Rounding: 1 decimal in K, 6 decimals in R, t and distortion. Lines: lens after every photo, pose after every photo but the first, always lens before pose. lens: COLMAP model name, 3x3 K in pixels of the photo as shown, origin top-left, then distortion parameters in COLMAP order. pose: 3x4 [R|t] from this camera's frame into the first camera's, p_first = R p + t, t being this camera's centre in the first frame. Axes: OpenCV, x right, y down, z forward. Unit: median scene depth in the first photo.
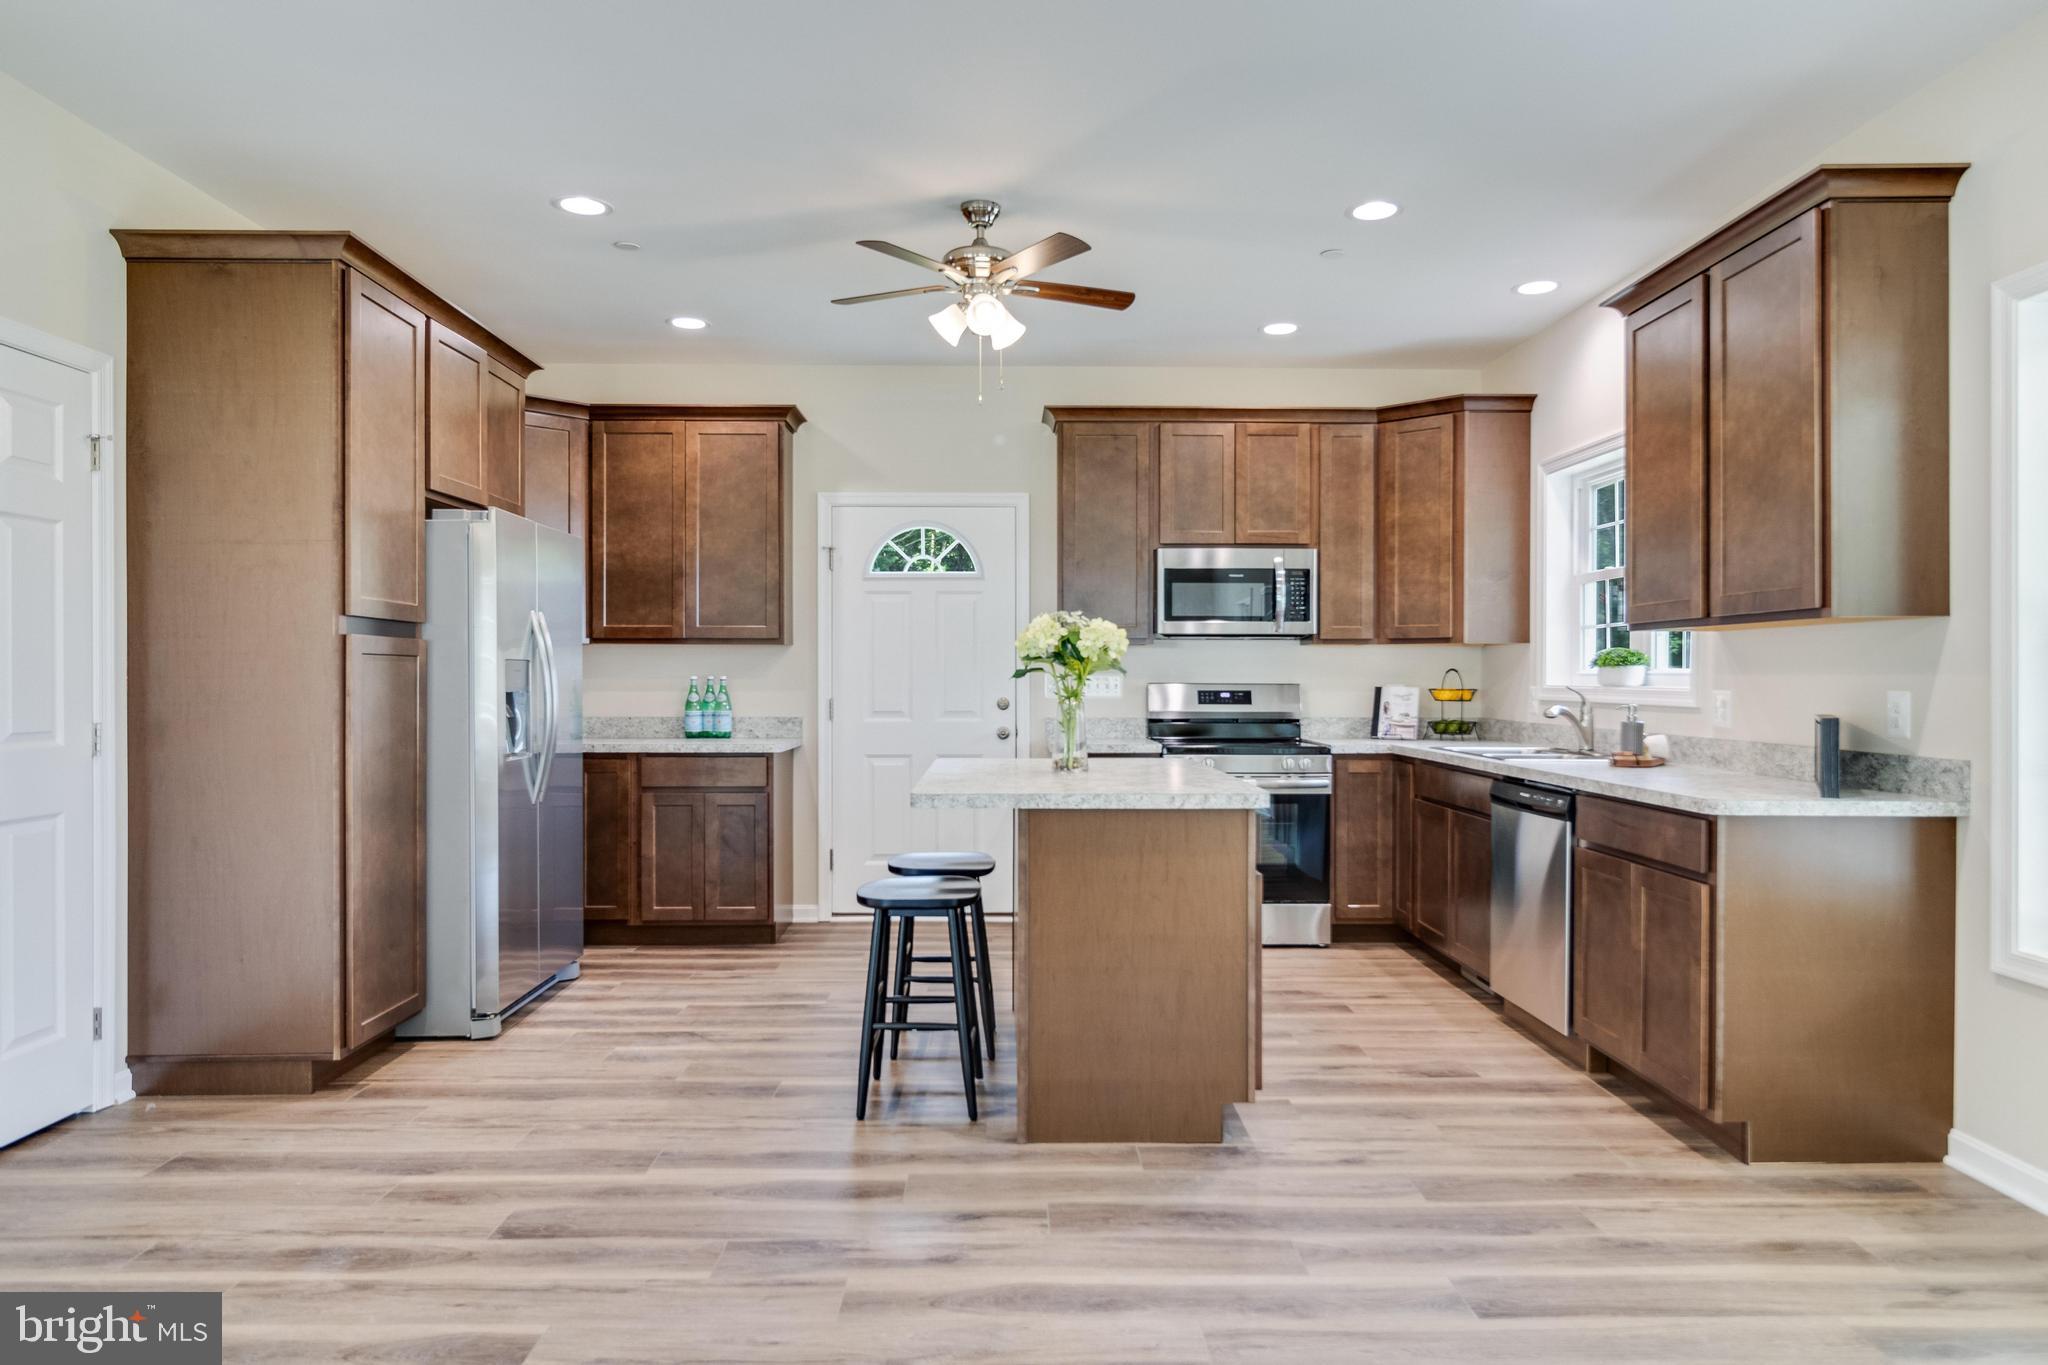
lens RADIAL K [[1280.1, 0, 1027.2], [0, 1280.1, 683.2], [0, 0, 1]] dist [-0.000946, -0.000053]
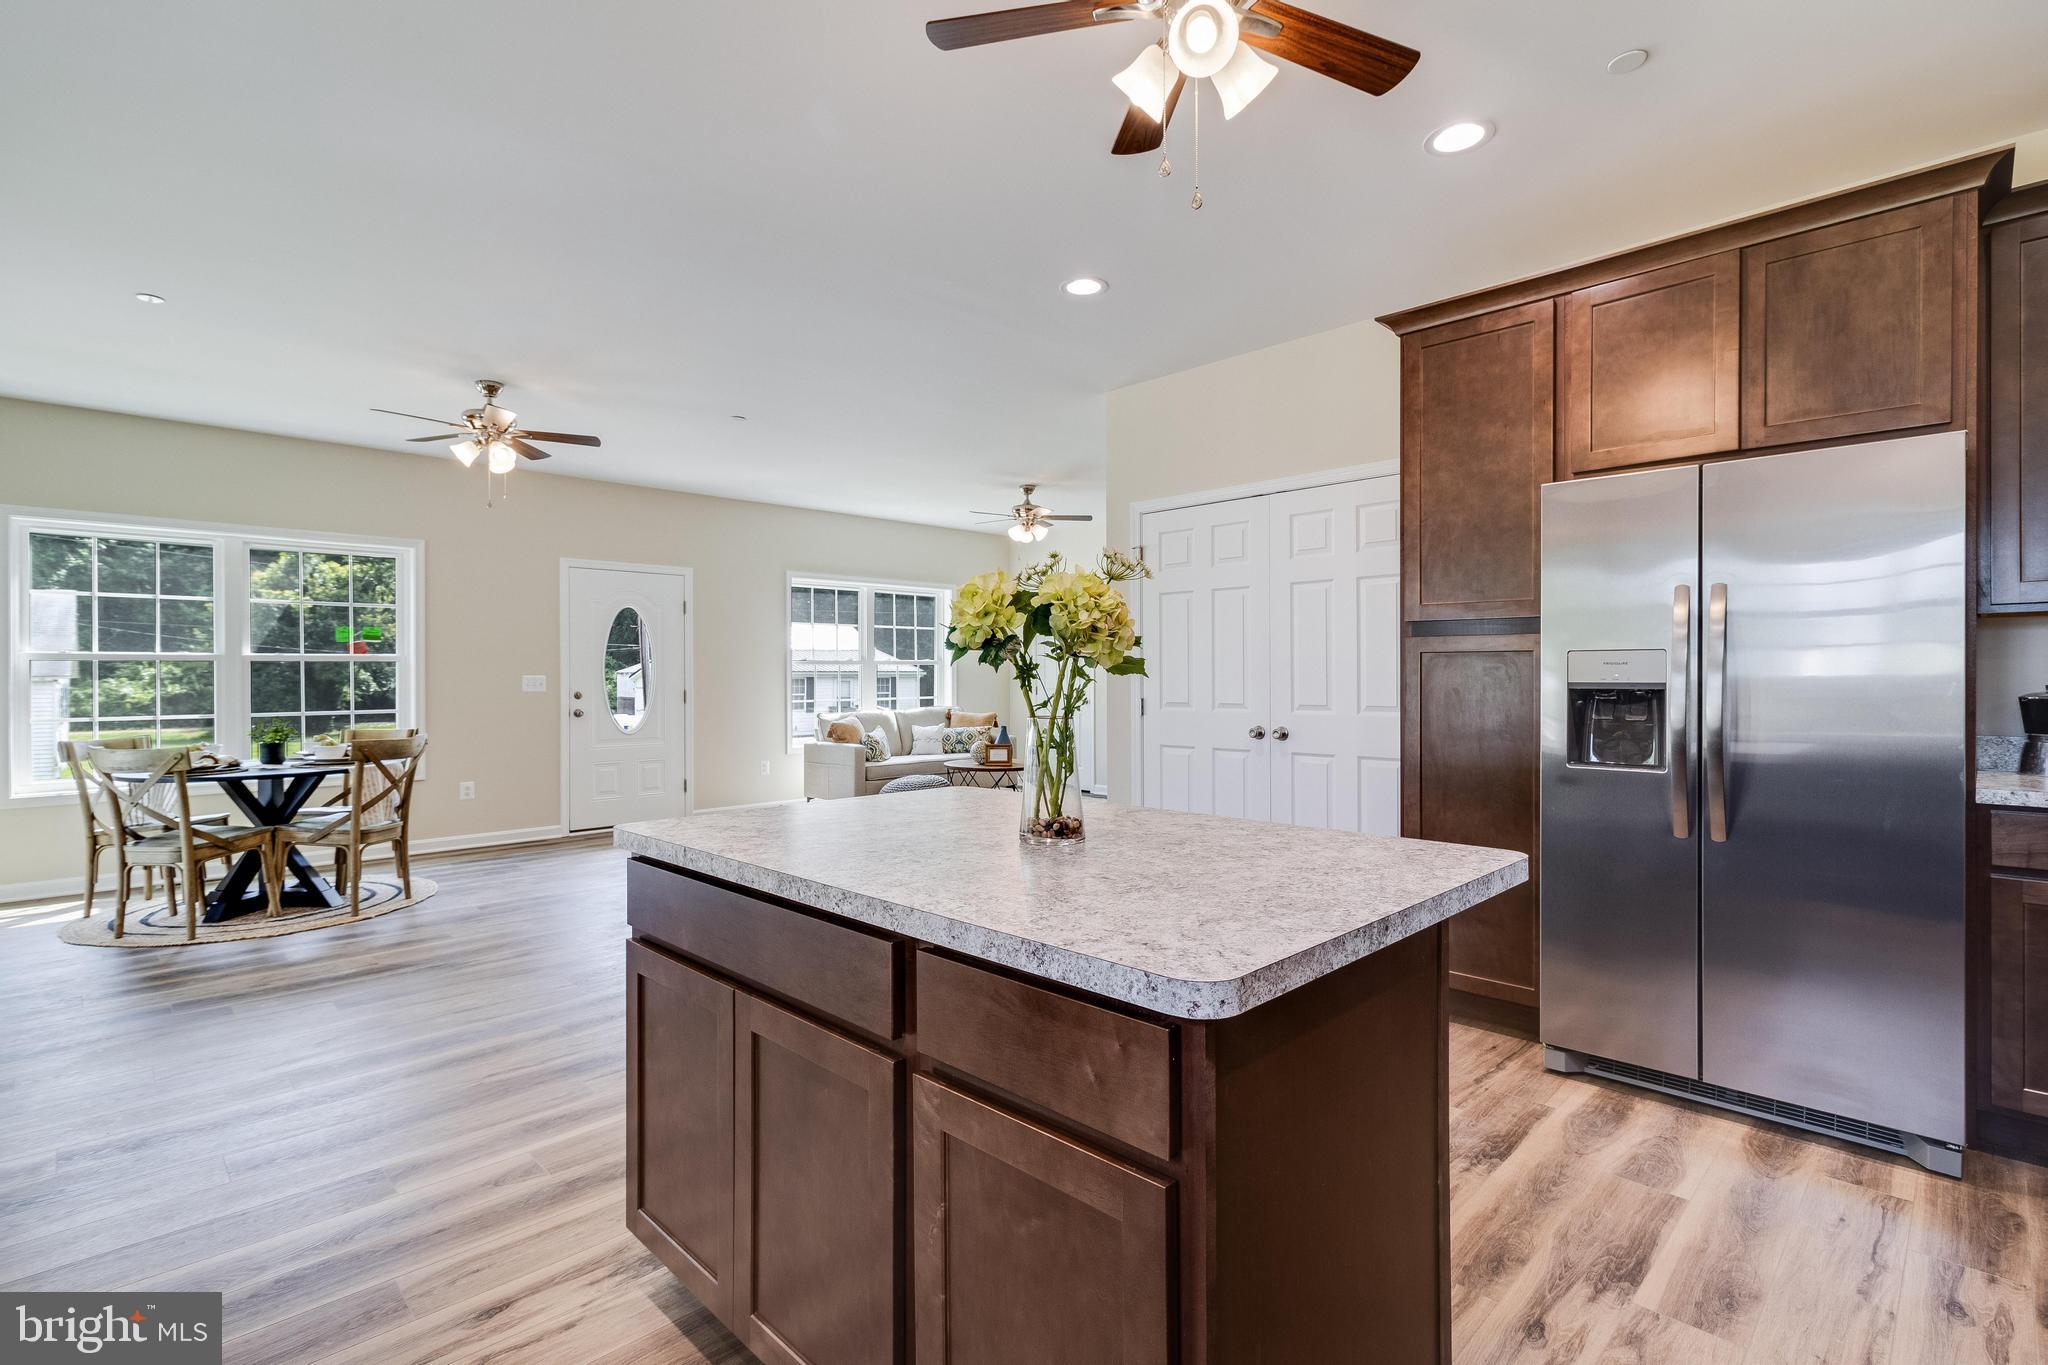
lens RADIAL K [[957.8, 0, 1034.1], [0, 957.8, 679.4], [0, 0, 1]] dist [0.000558, 0.000145]
pose [[-0.718220, 0.005272, -0.695797, 0.230207], [0.000496, 0.999975, 0.007065, -0.003431], [0.695816, 0.004729, -0.718204, 0.900311]]
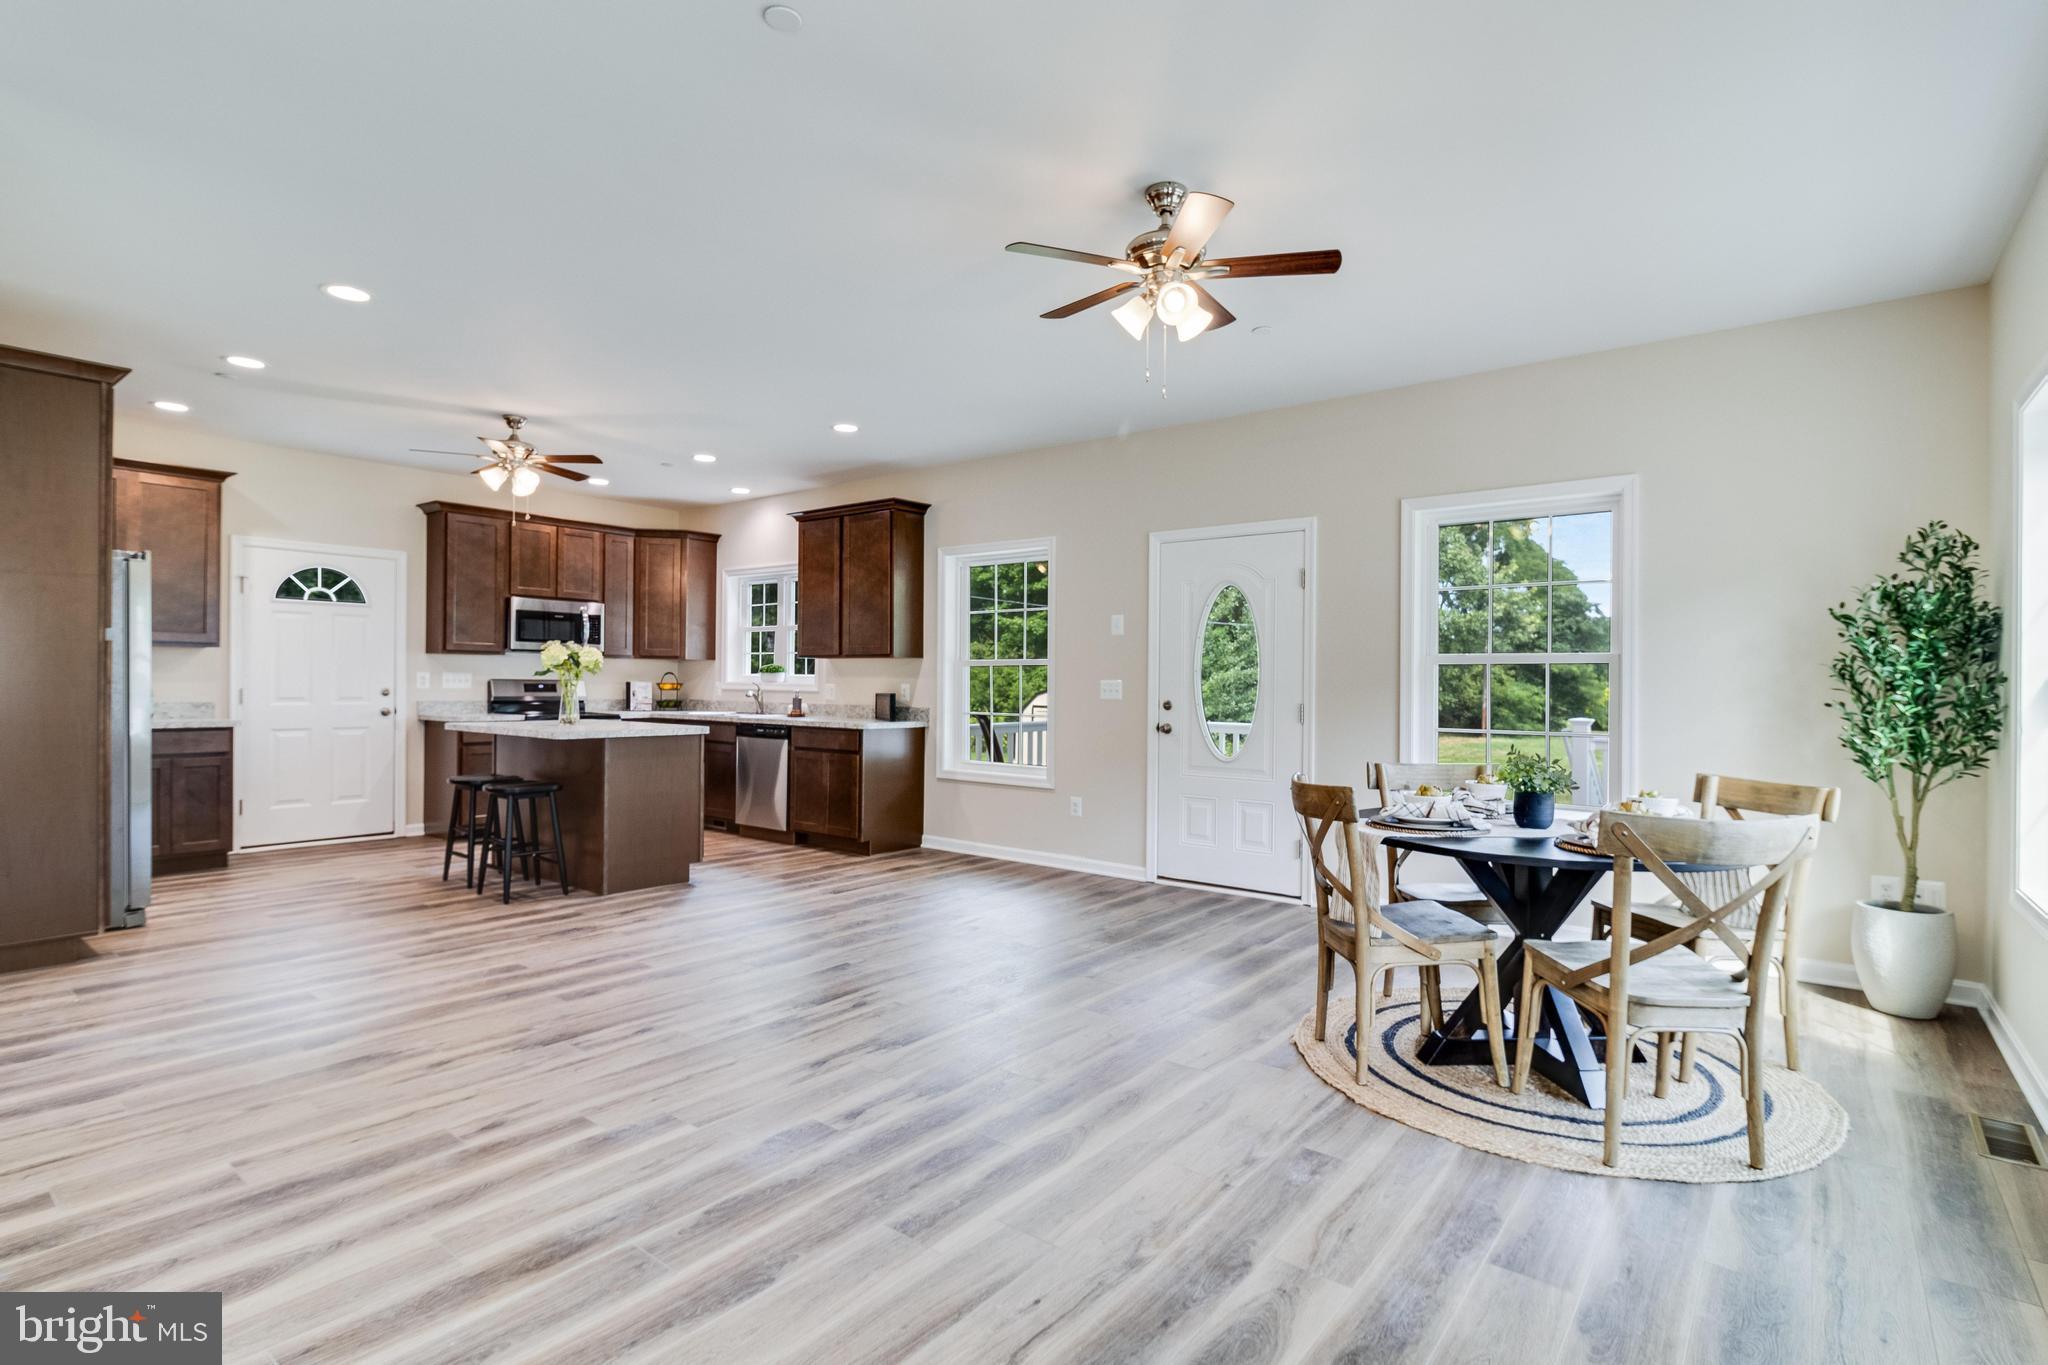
lens RADIAL K [[986.9, 0, 1035.7], [0, 986.9, 682.8], [0, 0, 1]] dist [0.000442, -0.000582]
pose [[0.629409, 0.004874, 0.777059, -0.471219], [-0.005903, 0.999981, -0.001491, 0.002754], [-0.777052, -0.003649, 0.629426, -0.332653]]
